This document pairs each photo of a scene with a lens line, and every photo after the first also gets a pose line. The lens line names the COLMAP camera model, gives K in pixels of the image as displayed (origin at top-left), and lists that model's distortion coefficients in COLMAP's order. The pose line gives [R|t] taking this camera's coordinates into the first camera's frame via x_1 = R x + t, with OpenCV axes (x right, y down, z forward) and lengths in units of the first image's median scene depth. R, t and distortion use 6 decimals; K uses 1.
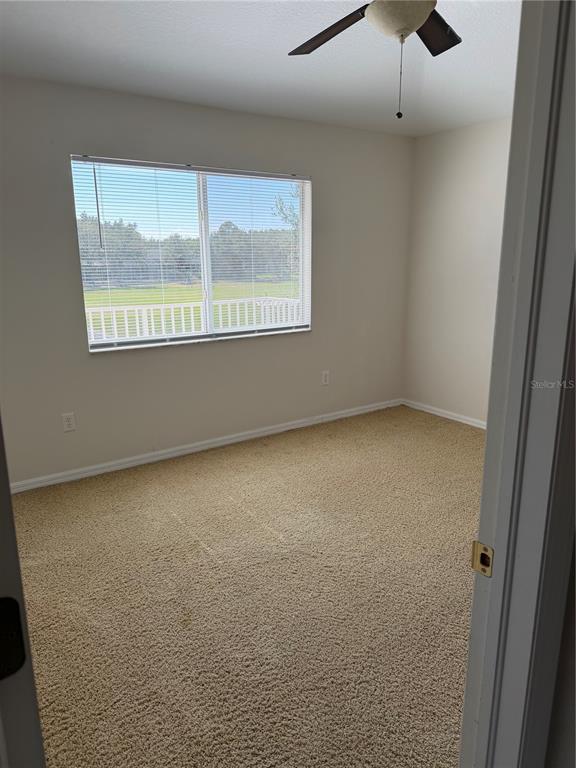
lens RADIAL K [[544.7, 0, 288.1], [0, 544.7, 384.4], [0, 0, 1]] dist [0.022456, -0.071313]
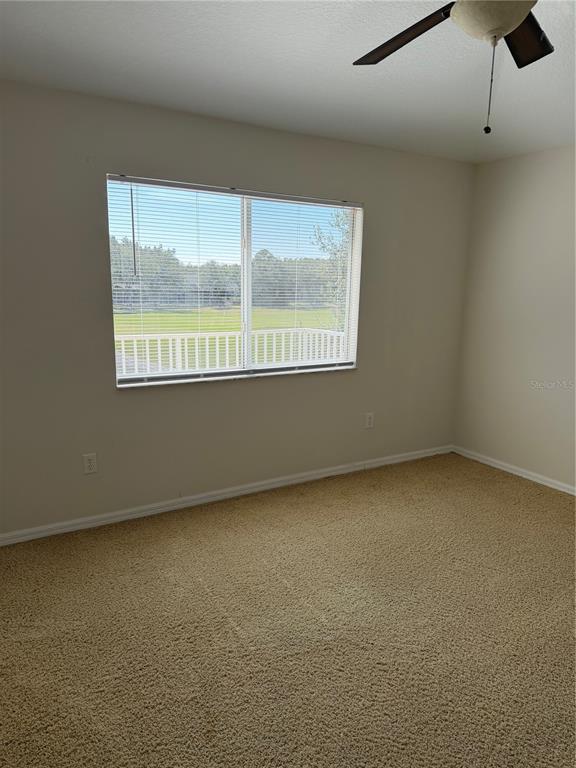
lens RADIAL K [[544.7, 0, 283.0], [0, 544.7, 384.3], [0, 0, 1]] dist [0.022456, -0.071313]
pose [[0.997282, 0.037020, -0.063700, -0.028608], [-0.040098, 0.998055, -0.047742, -0.032421], [0.061809, 0.050167, 0.996826, 0.108255]]
